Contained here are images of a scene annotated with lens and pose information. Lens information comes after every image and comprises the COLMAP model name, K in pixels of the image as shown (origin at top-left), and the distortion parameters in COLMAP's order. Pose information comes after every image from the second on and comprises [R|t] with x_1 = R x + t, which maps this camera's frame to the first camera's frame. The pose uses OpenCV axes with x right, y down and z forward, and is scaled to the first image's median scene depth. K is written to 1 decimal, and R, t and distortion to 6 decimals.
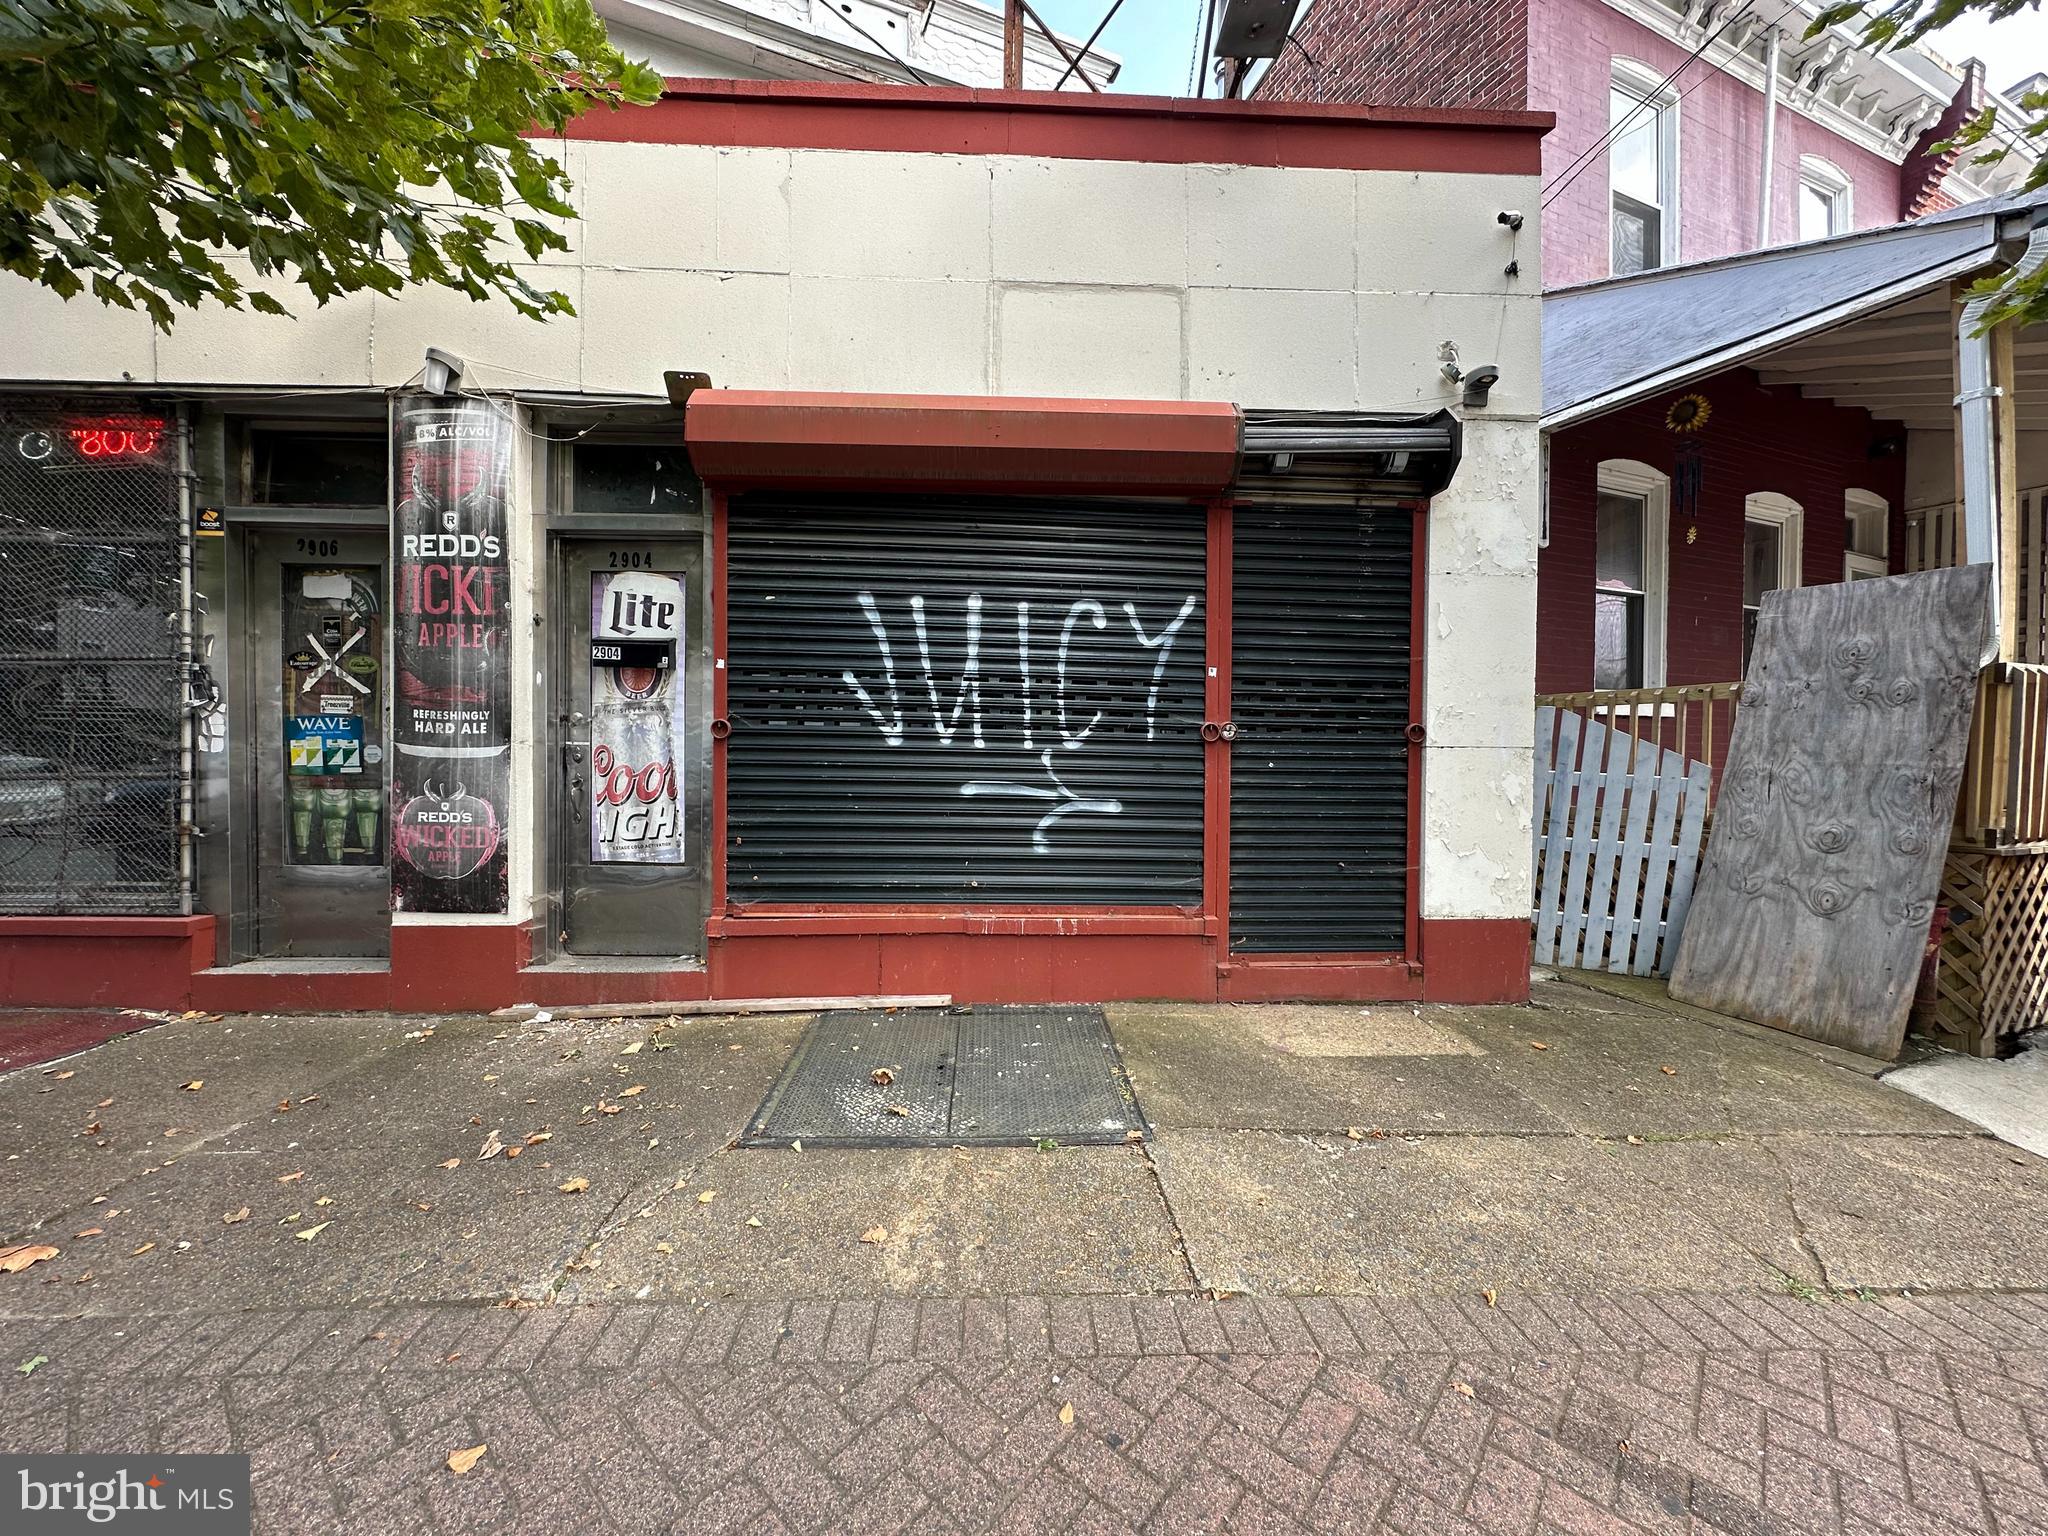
lens RADIAL K [[821.3, 0, 1022.3], [0, 821.3, 770.8], [0, 0, 1]] dist [-0.002761, 0.000408]
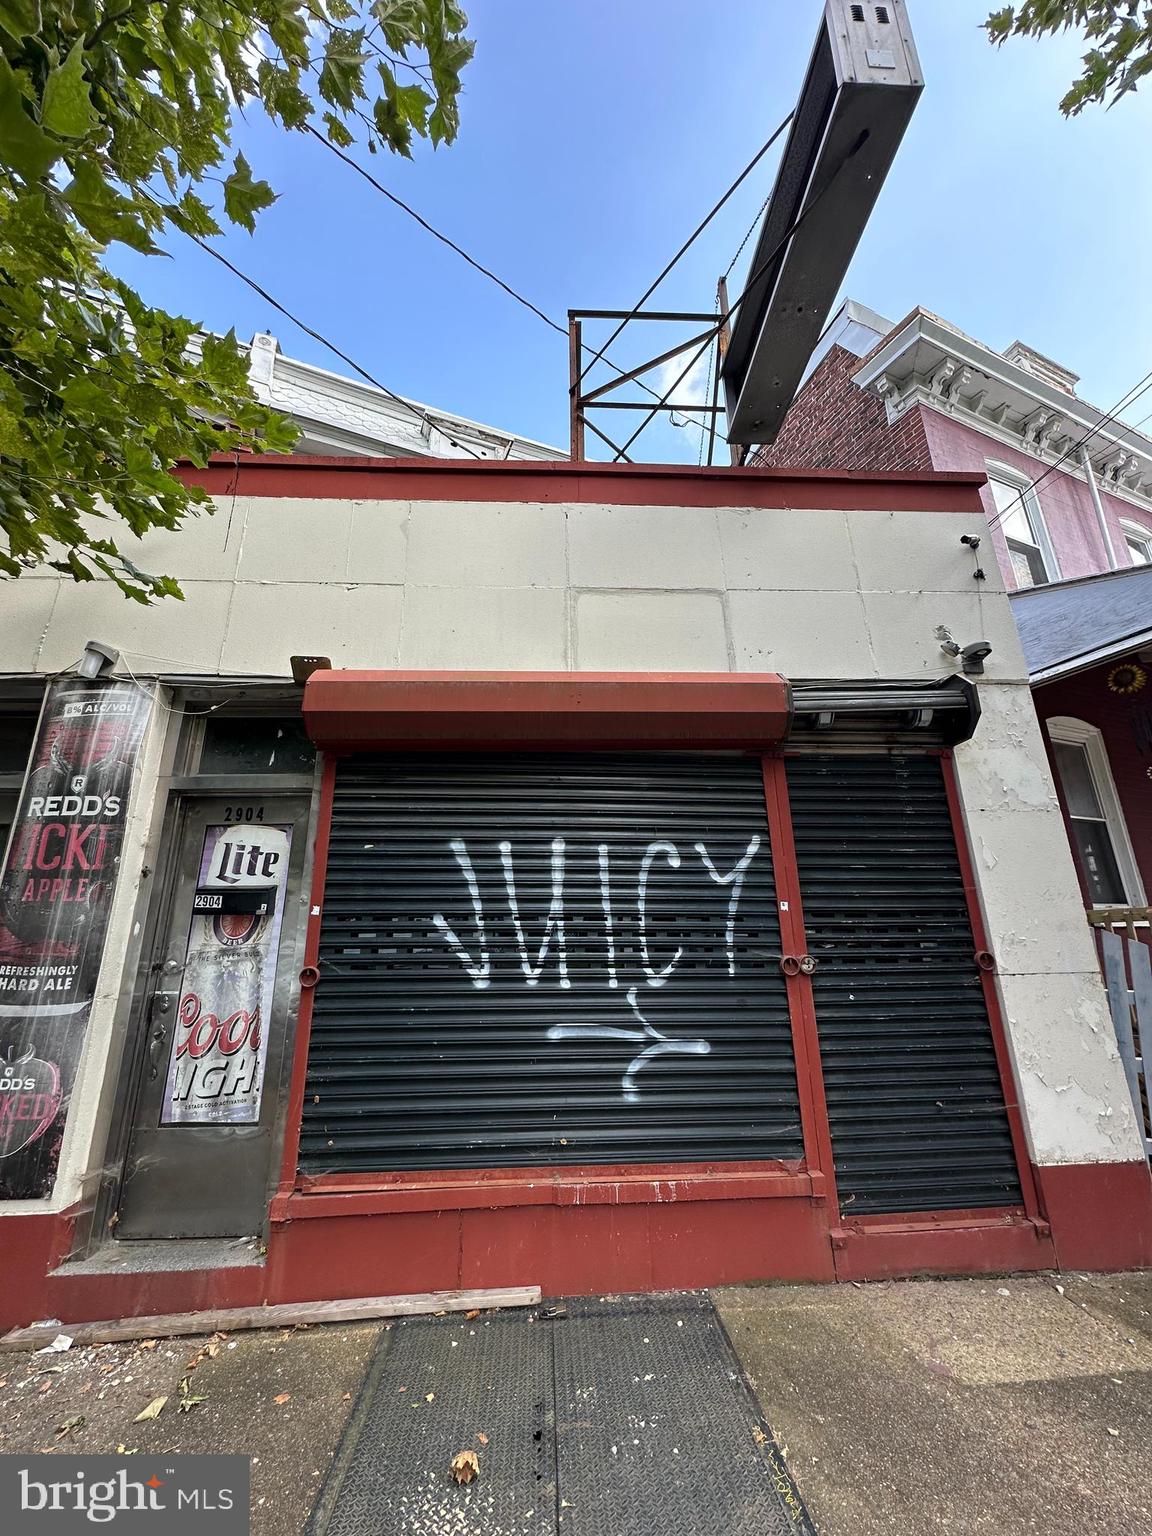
lens RADIAL K [[616.0, 0, 575.1], [0, 616.0, 766.7], [0, 0, 1]] dist [-0.002761, 0.000408]
pose [[0.999610, -0.020592, 0.018869, -0.049476], [0.025334, 0.952932, -0.302123, -0.059411], [-0.011759, 0.302483, 0.953082, 0.195448]]
